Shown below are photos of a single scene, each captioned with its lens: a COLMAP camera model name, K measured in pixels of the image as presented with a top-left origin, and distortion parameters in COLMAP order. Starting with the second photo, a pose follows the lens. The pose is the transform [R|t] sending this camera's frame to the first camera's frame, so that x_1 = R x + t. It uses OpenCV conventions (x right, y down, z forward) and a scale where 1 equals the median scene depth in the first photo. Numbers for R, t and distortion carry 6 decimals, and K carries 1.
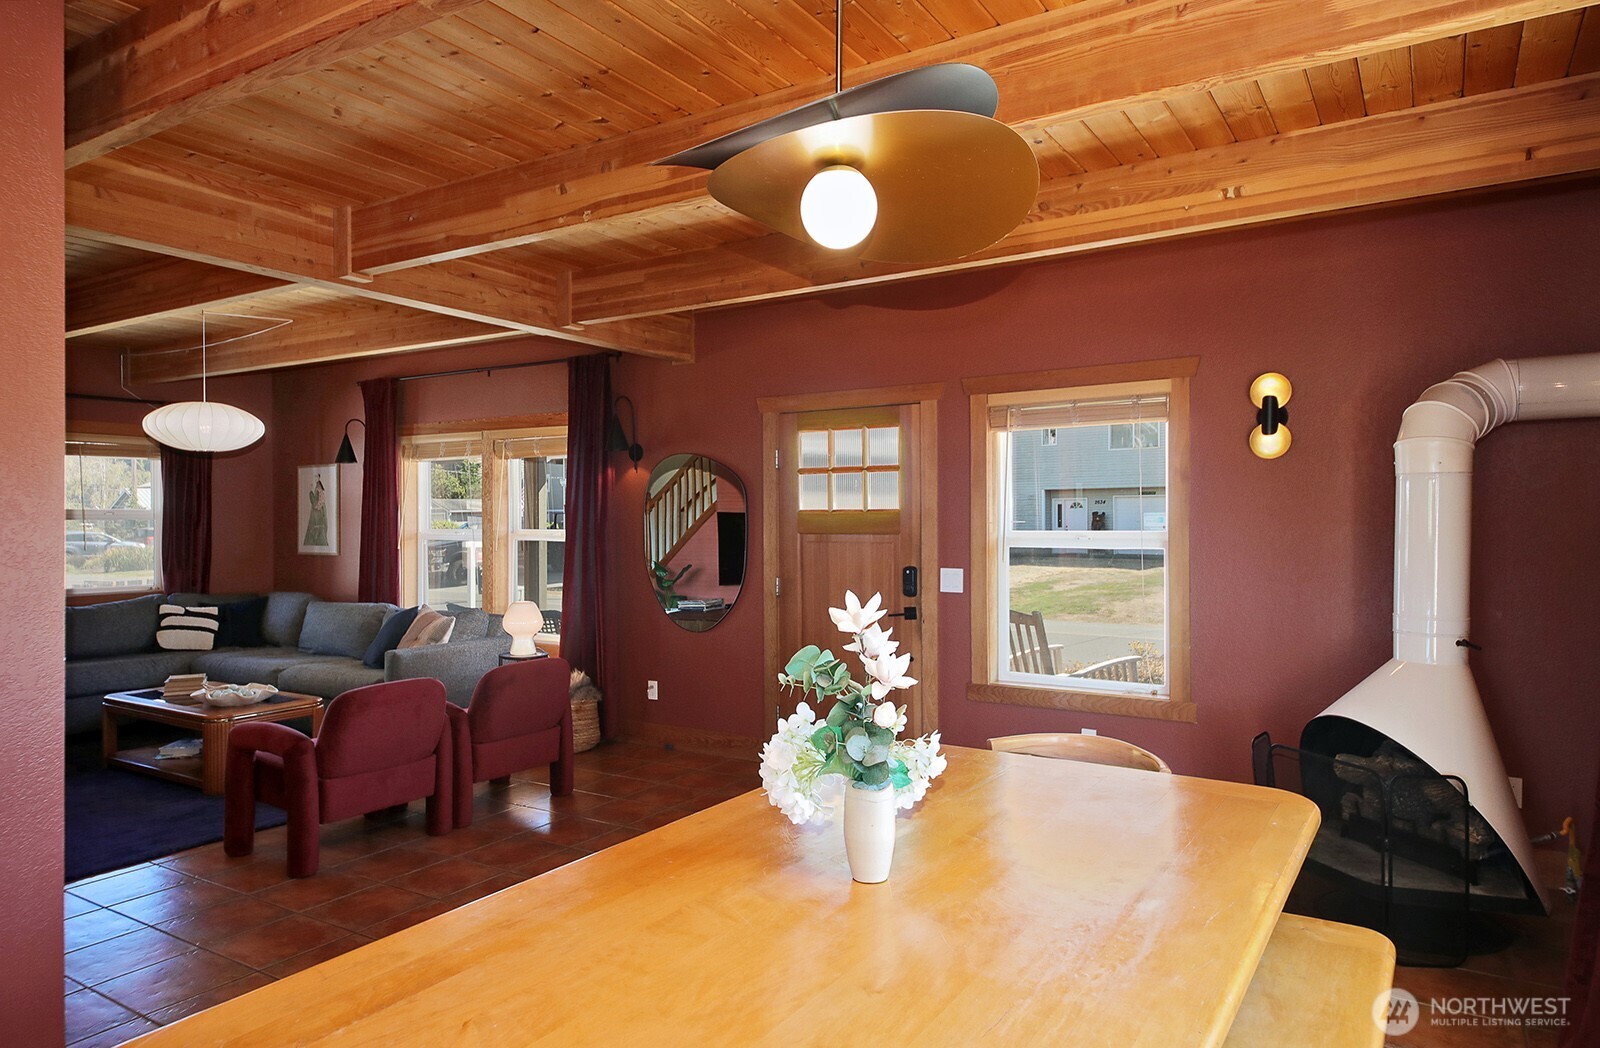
lens RADIAL K [[984.4, 0, 800.0], [0, 984.4, 524.0], [0, 0, 1]] dist [0.001624, 0.000642]
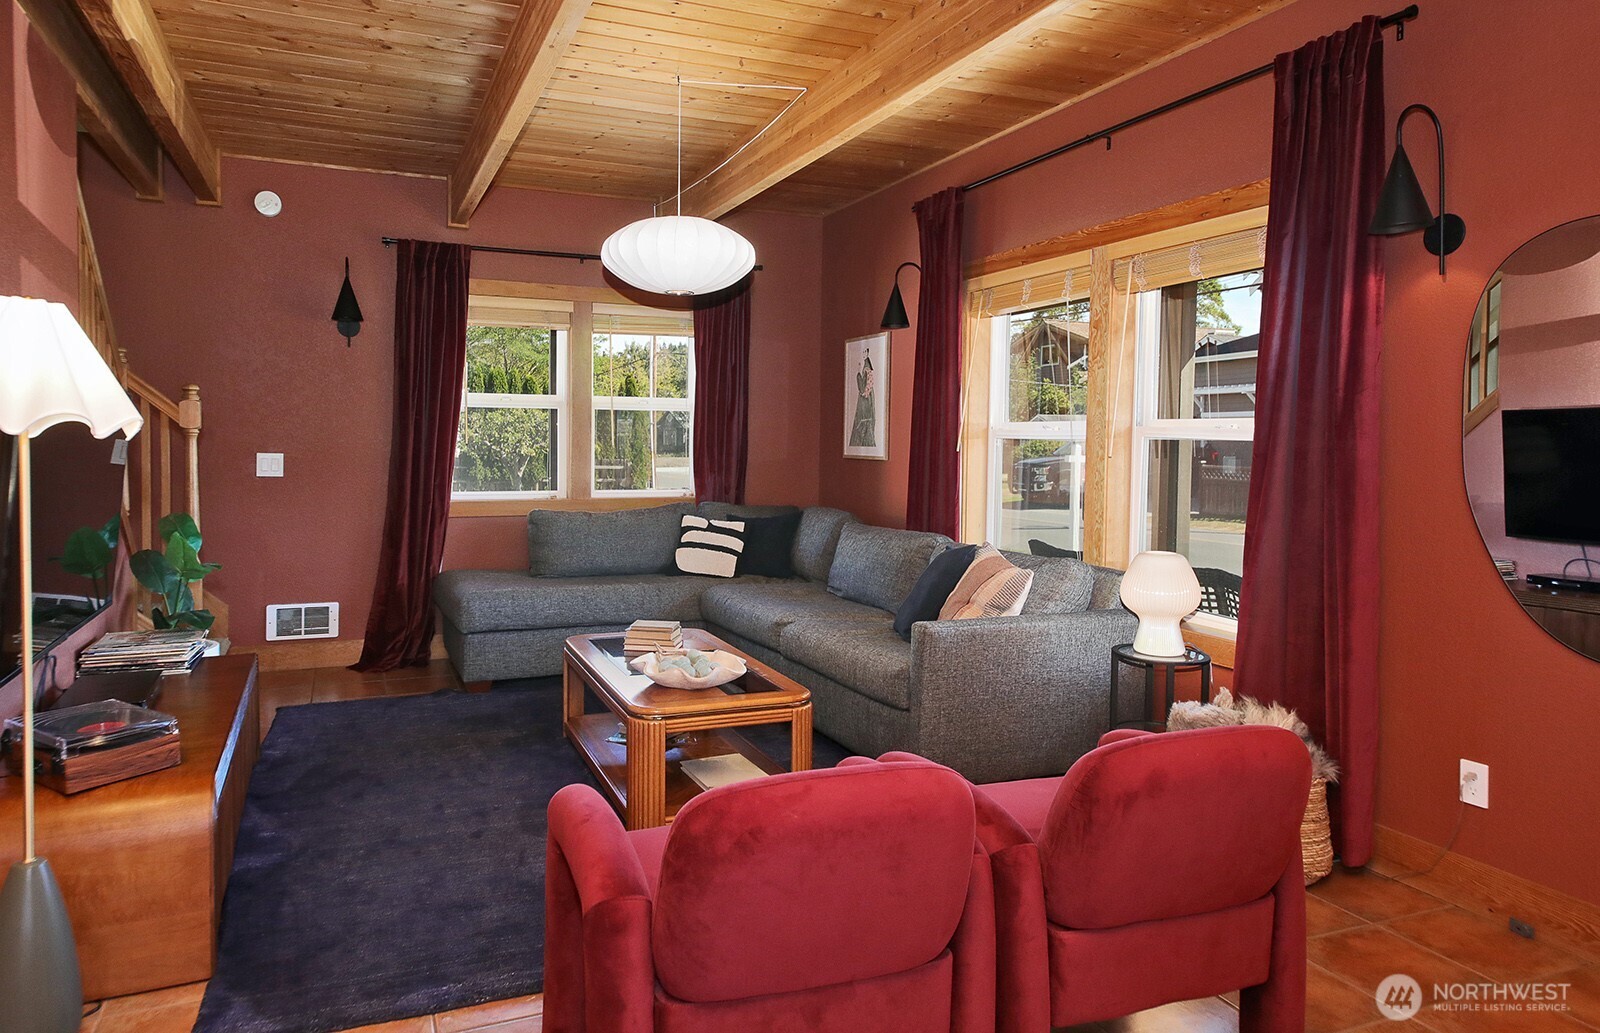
lens RADIAL K [[1009.8, 0, 797.3], [0, 1009.8, 464.5], [0, 0, 1]] dist [0.050364, -0.000918]
pose [[0.829830, 0.030230, -0.557197, -0.126134], [-0.020572, 0.999510, 0.023588, 0.020996], [0.557637, -0.008111, 0.830045, 0.394156]]
